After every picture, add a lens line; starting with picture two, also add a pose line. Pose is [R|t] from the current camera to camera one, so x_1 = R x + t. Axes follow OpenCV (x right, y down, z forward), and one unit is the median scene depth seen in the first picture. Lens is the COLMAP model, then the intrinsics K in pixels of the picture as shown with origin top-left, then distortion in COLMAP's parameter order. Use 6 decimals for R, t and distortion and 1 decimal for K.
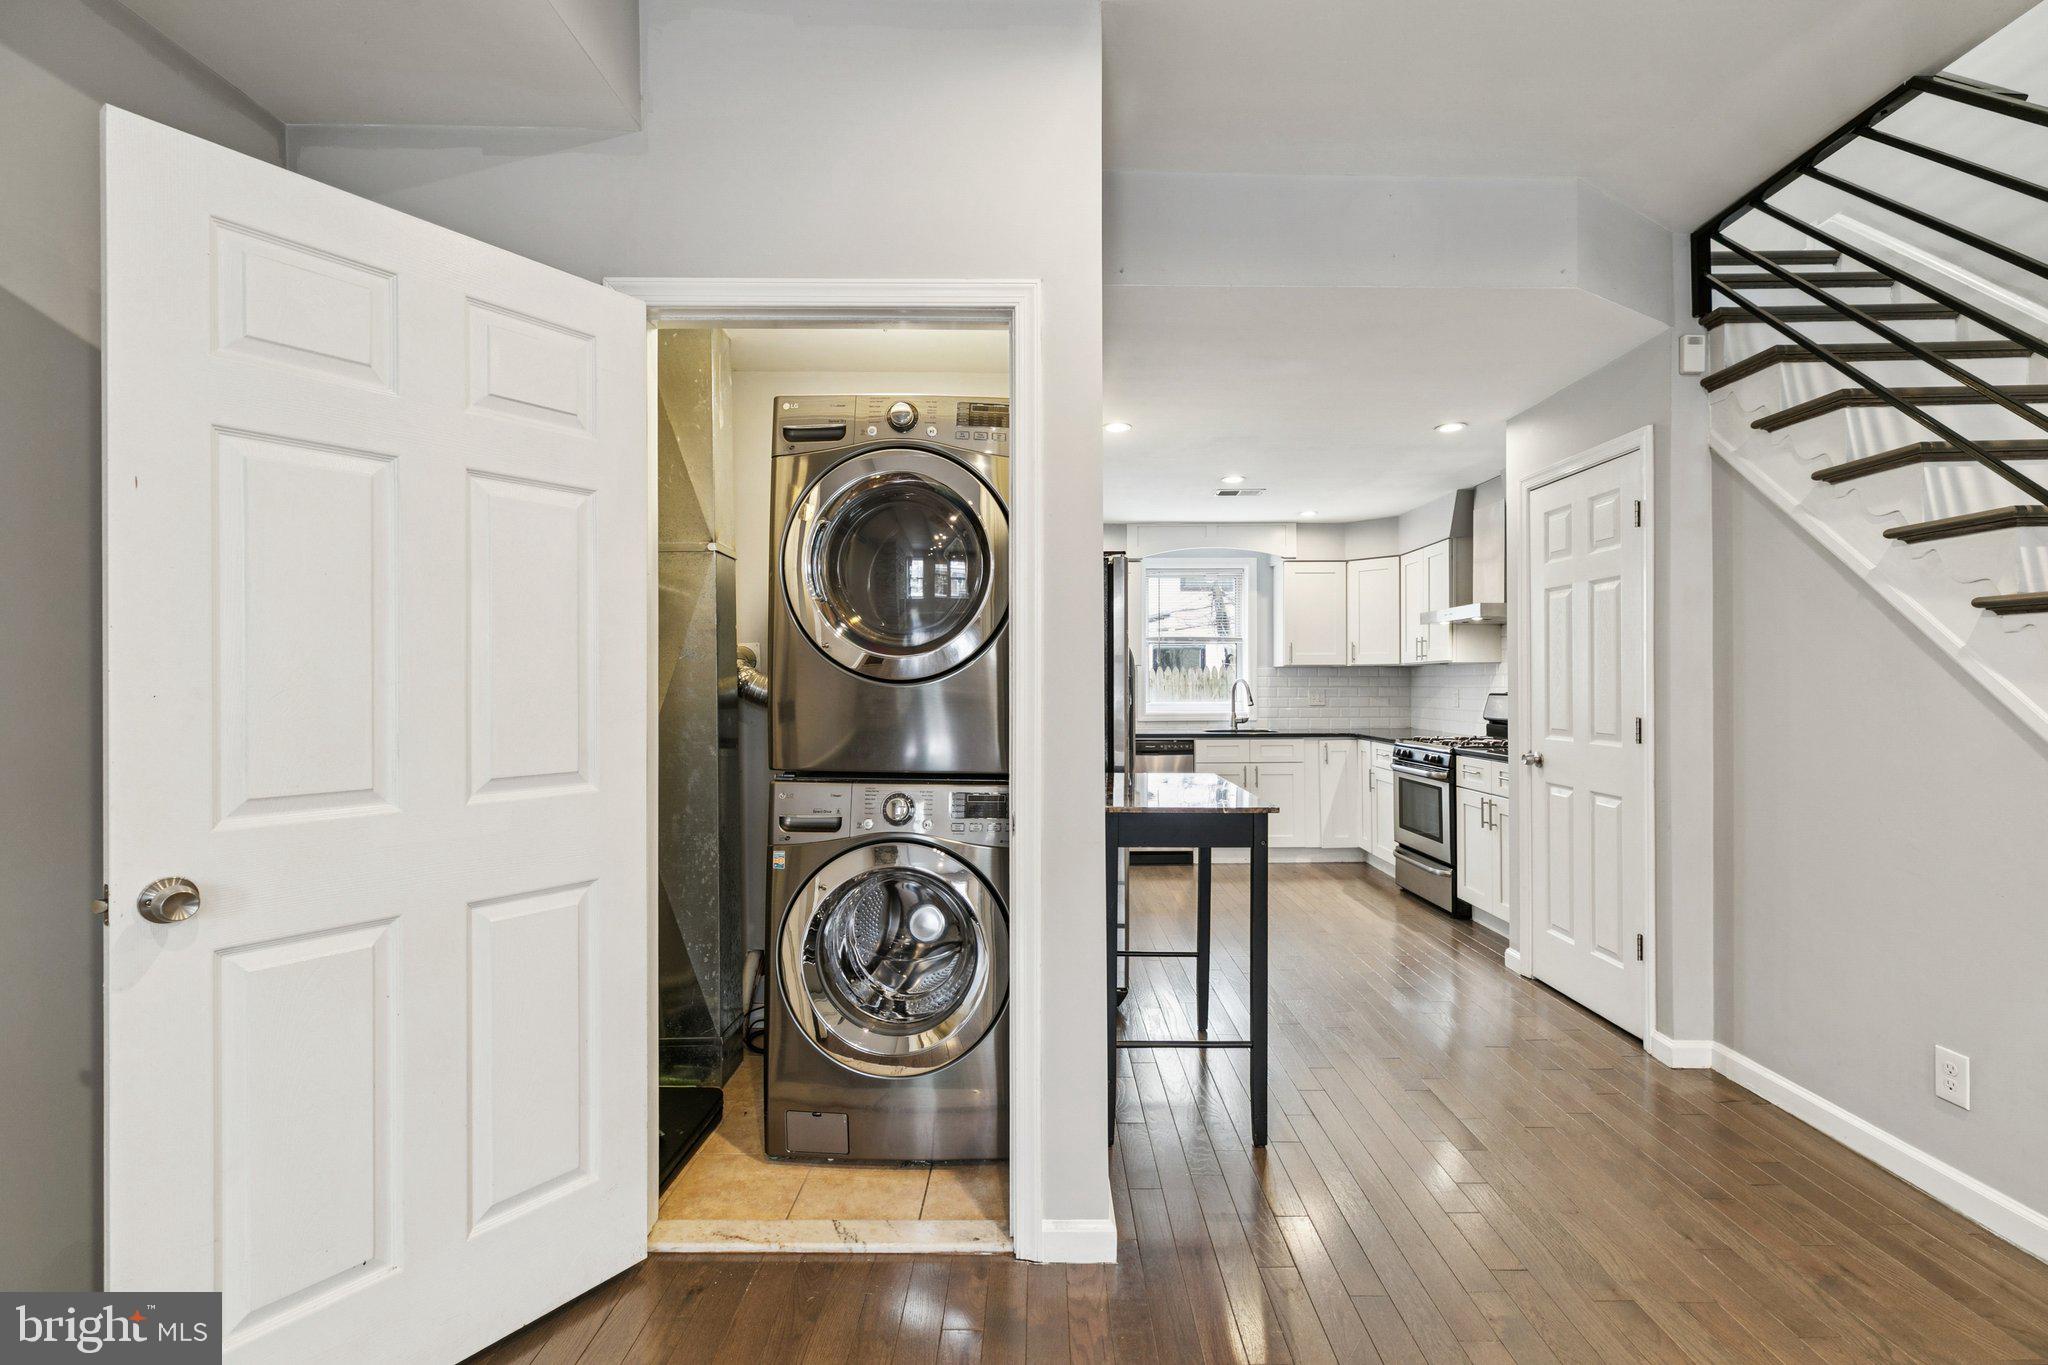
lens RADIAL K [[918.5, 0, 1027.8], [0, 918.5, 689.4], [0, 0, 1]] dist [0.003389, -0.000019]
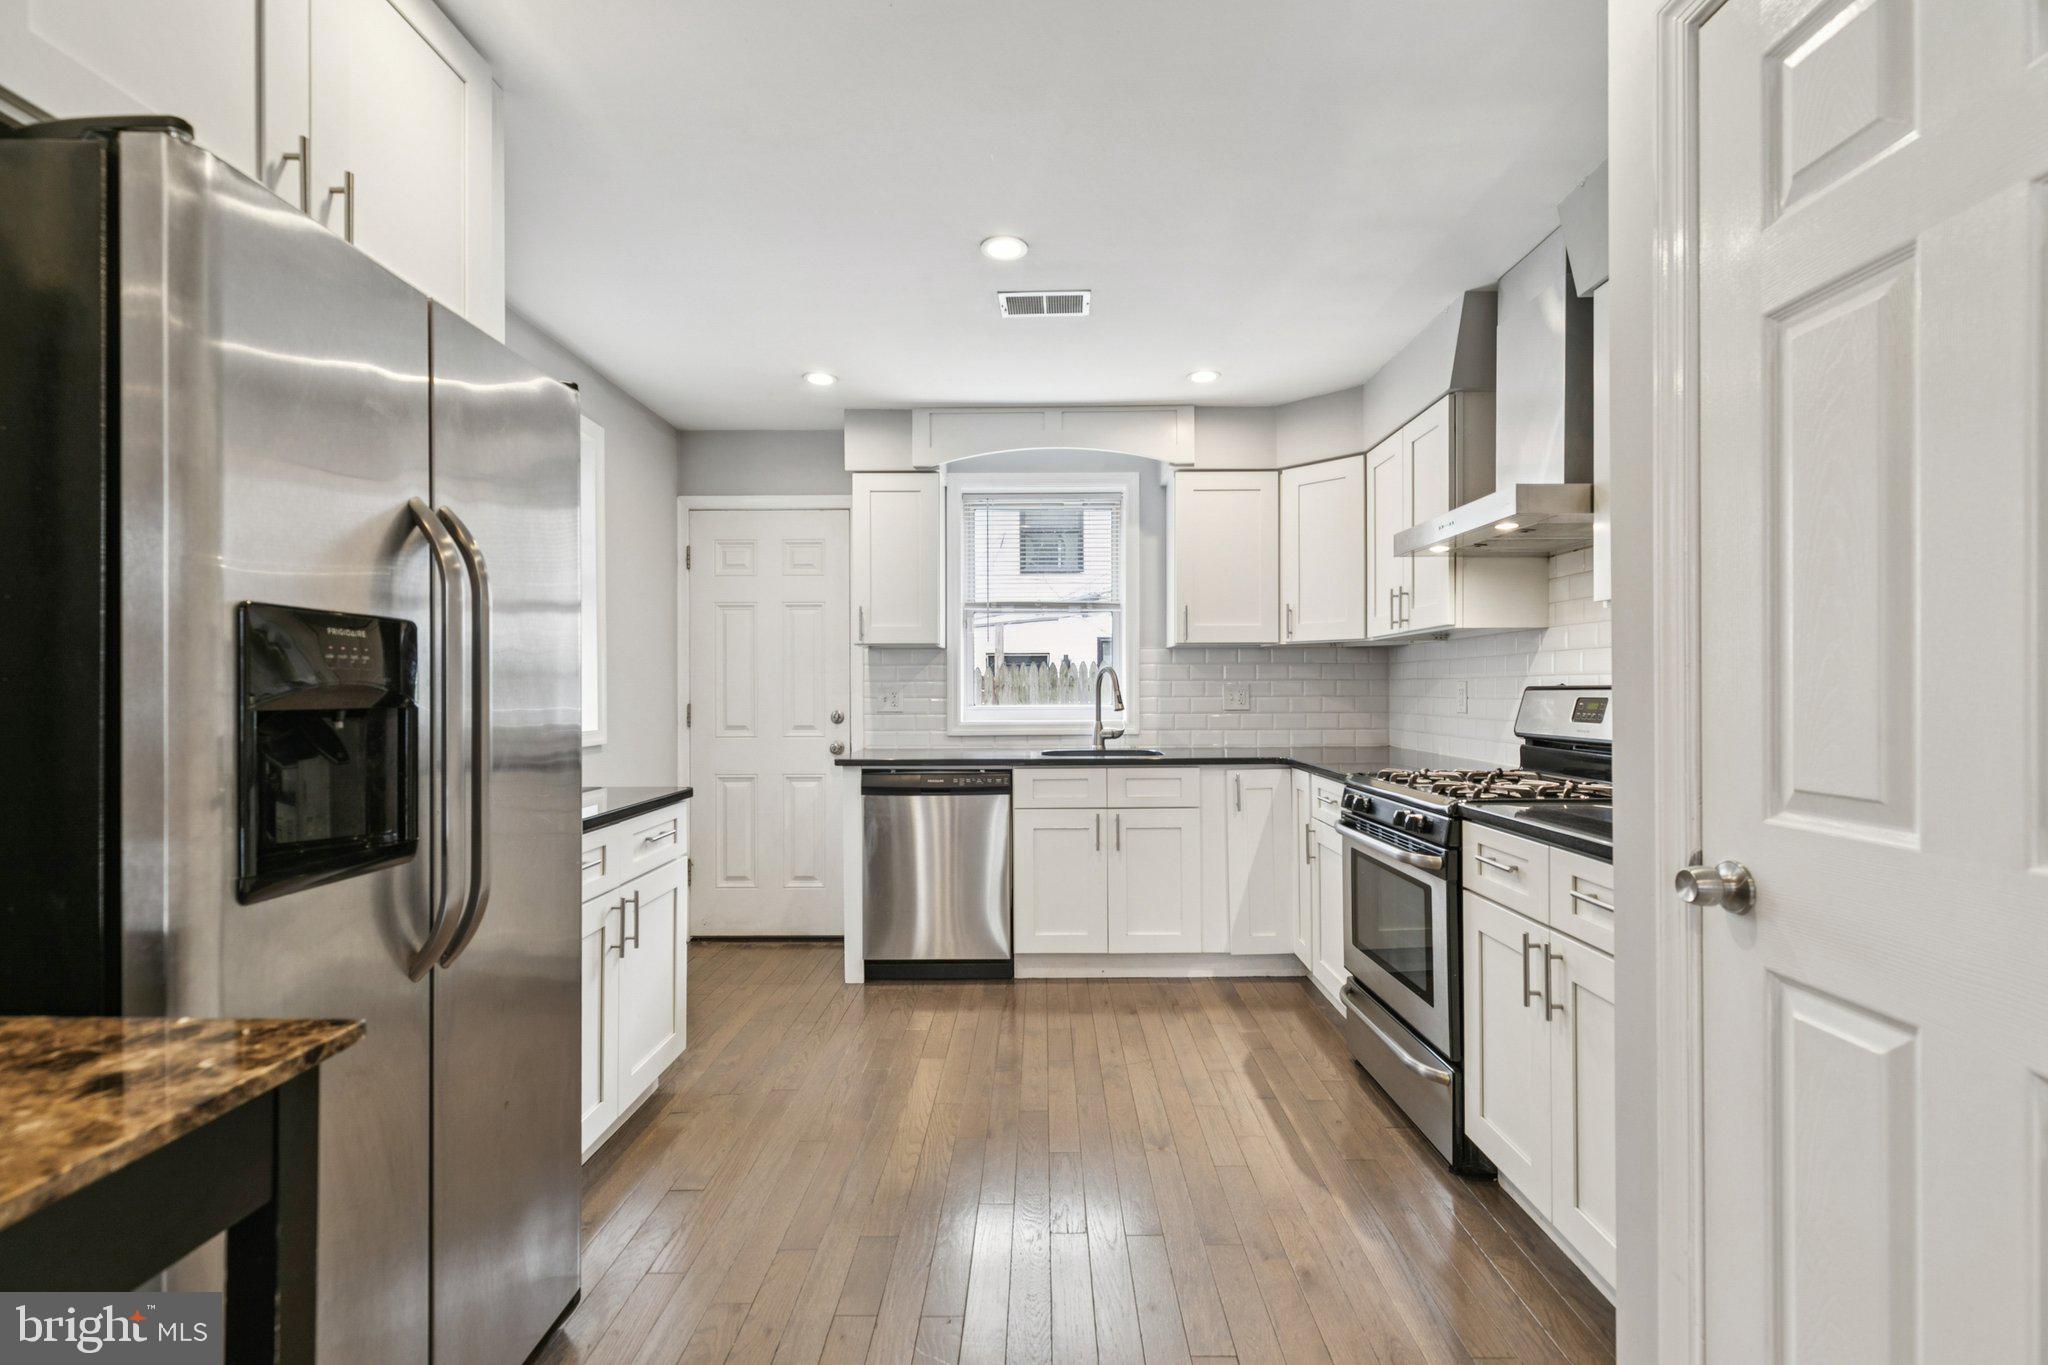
lens RADIAL K [[918.5, 0, 1027.8], [0, 918.5, 689.4], [0, 0, 1]] dist [0.003389, -0.000019]
pose [[0.999987, 0.001553, -0.004852, 0.221462], [-0.001578, 0.999985, -0.005191, 0.008789], [0.004844, 0.005199, 0.999975, 0.475791]]
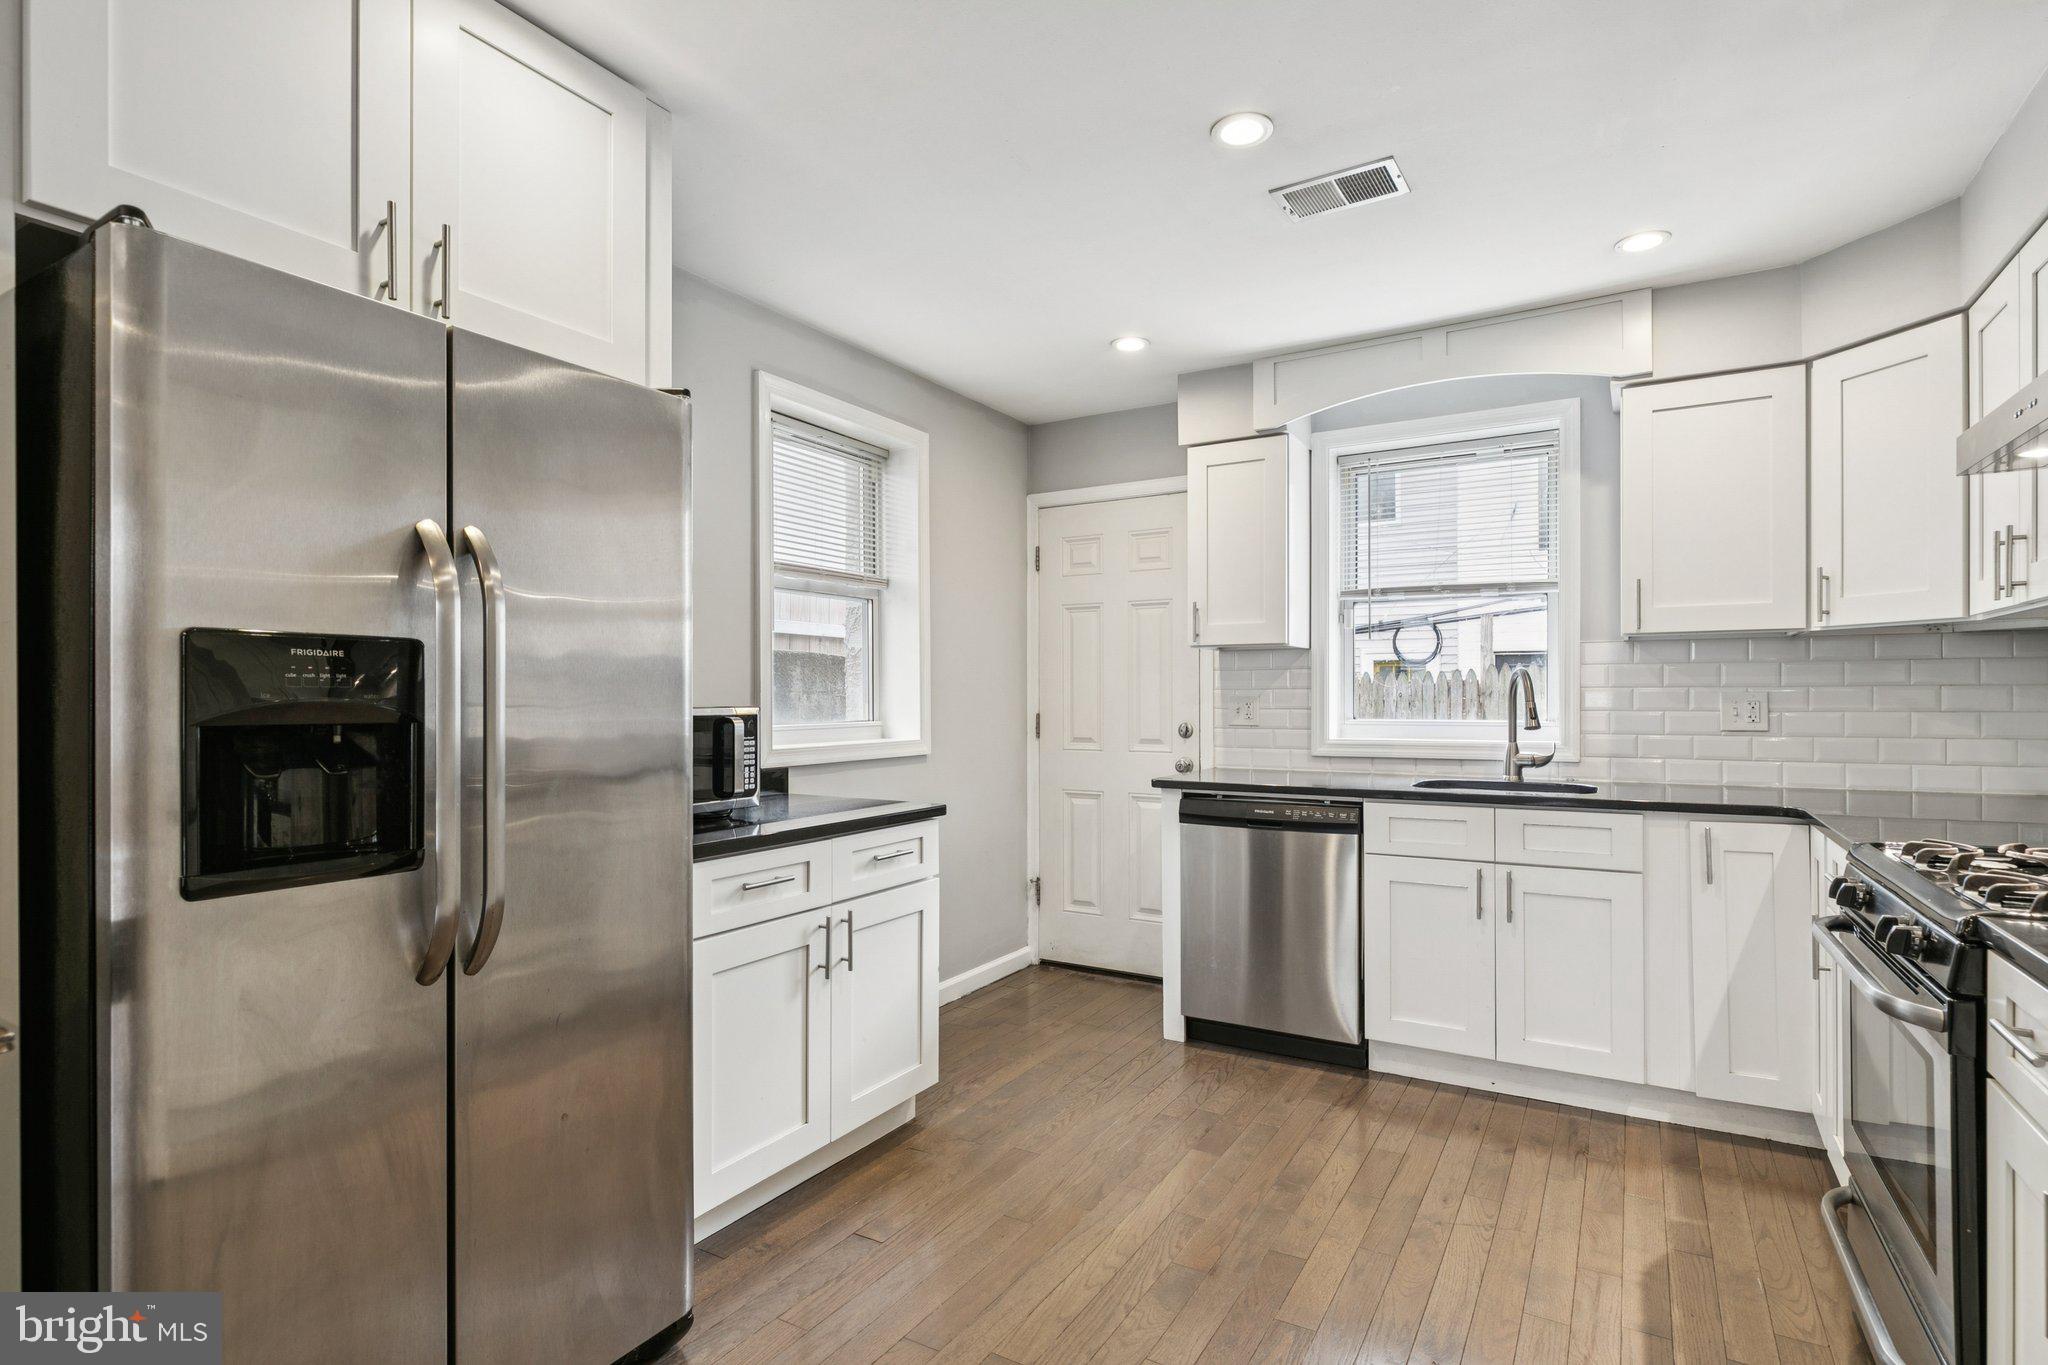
lens RADIAL K [[1000.2, 0, 1031.7], [0, 1000.2, 699.8], [0, 0, 1]] dist [-0.003176, -0.000650]
pose [[0.860688, 0.004680, -0.509112, 0.333938], [-0.004715, 0.999988, 0.001220, 0.005500], [0.509111, 0.001350, 0.860700, 0.560521]]
